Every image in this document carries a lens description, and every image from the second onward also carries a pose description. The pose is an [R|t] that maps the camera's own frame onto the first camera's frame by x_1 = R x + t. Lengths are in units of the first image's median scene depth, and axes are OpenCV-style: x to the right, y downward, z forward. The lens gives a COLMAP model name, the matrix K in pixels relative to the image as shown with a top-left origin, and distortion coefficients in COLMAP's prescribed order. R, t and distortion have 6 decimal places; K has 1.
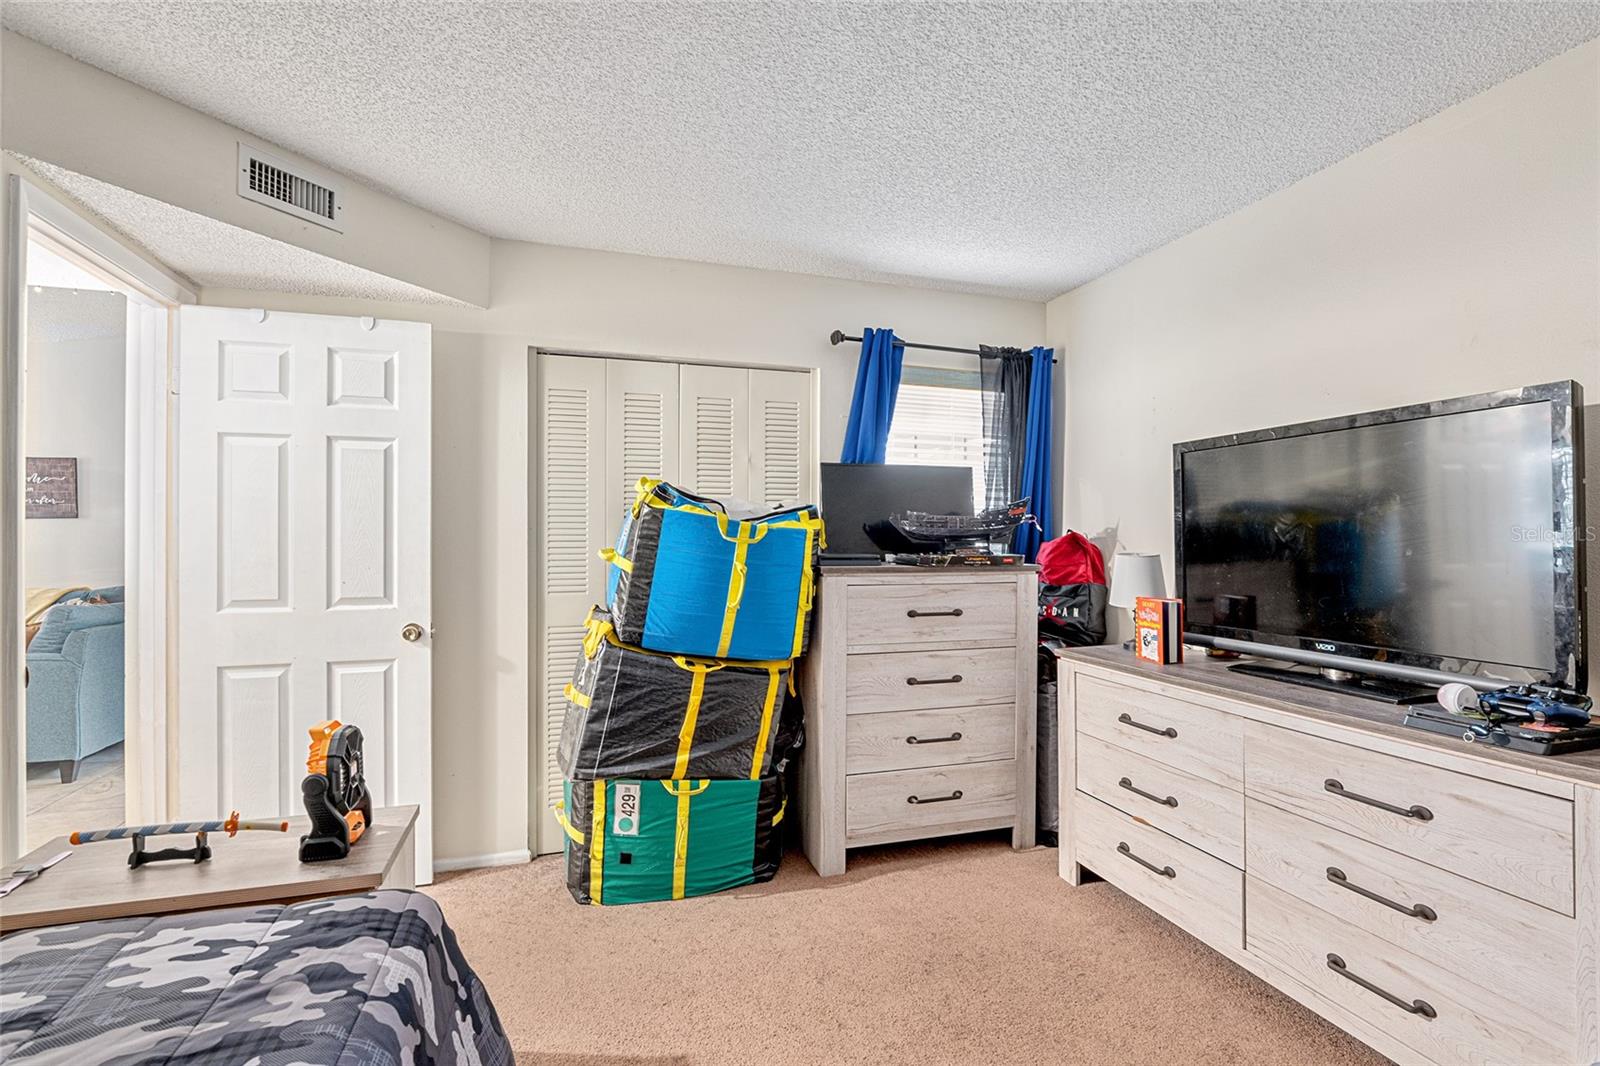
lens RADIAL K [[748.8, 0, 804.9], [0, 748.8, 533.7], [0, 0, 1]] dist [-0.020830, 0.003289]
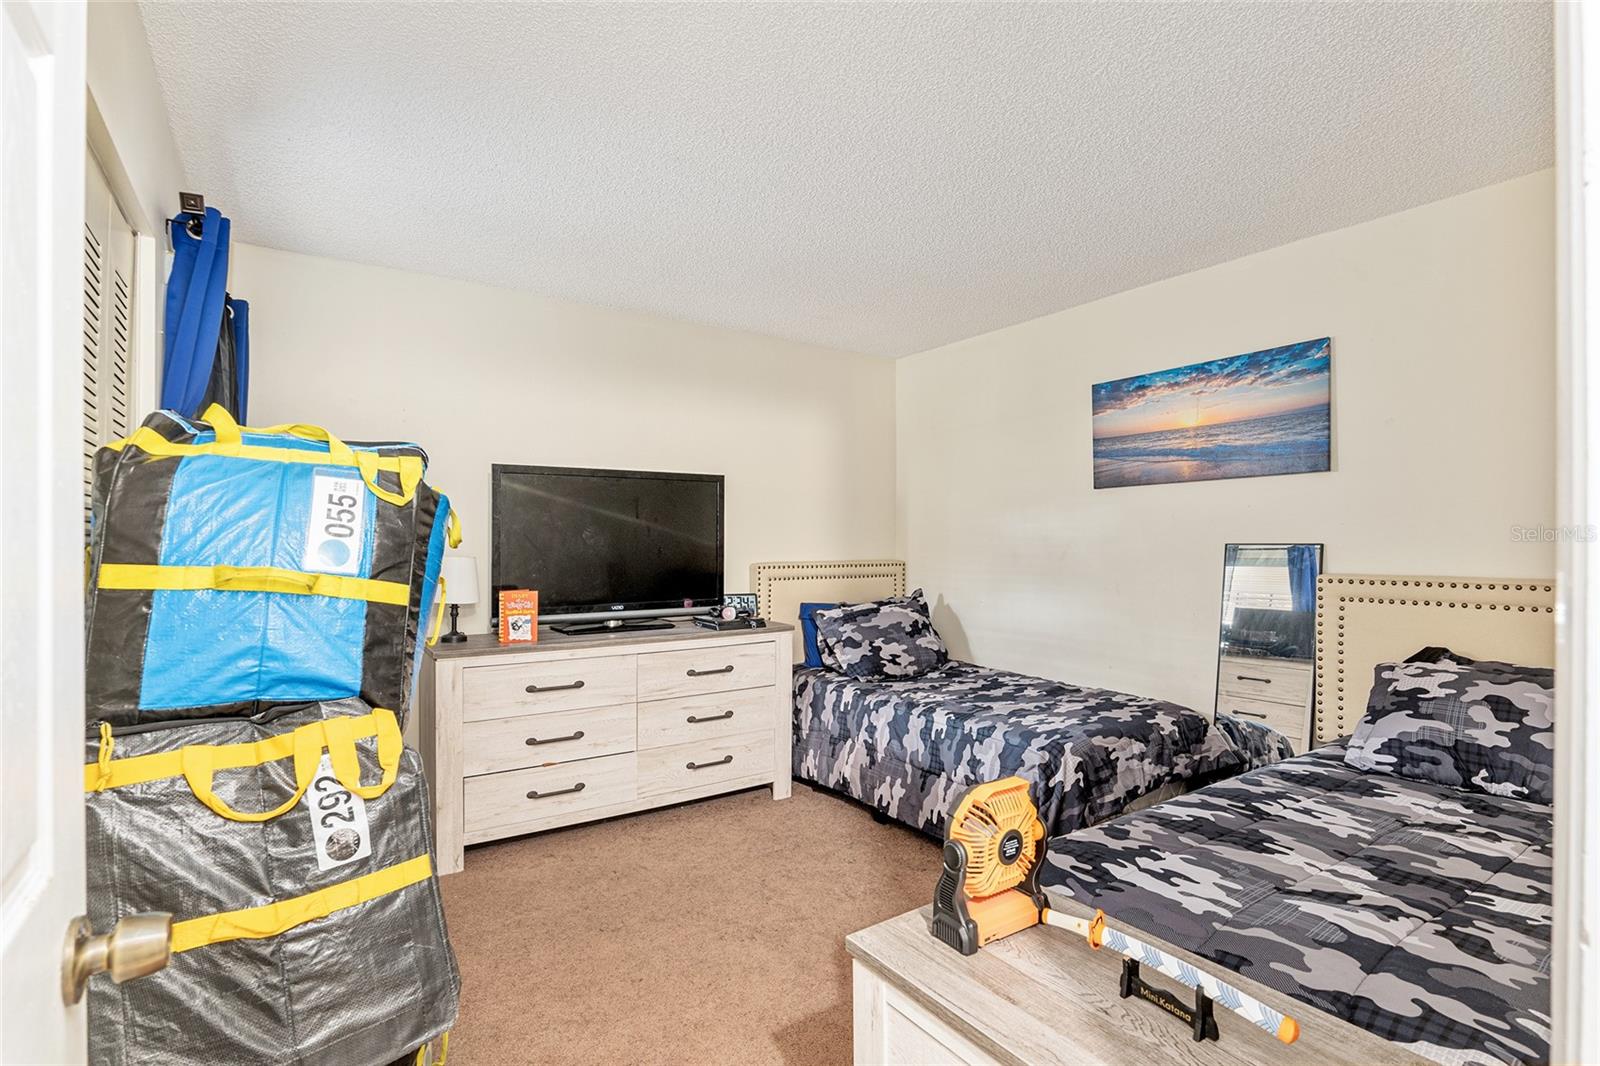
lens RADIAL K [[748.8, 0, 802.8], [0, 748.8, 535.3], [0, 0, 1]] dist [-0.020830, 0.003289]
pose [[-0.288789, 0.008599, 0.957354, -1.198380], [-0.005275, 0.999930, -0.010573, 0.008972], [-0.957378, -0.008103, -0.288724, 1.283073]]
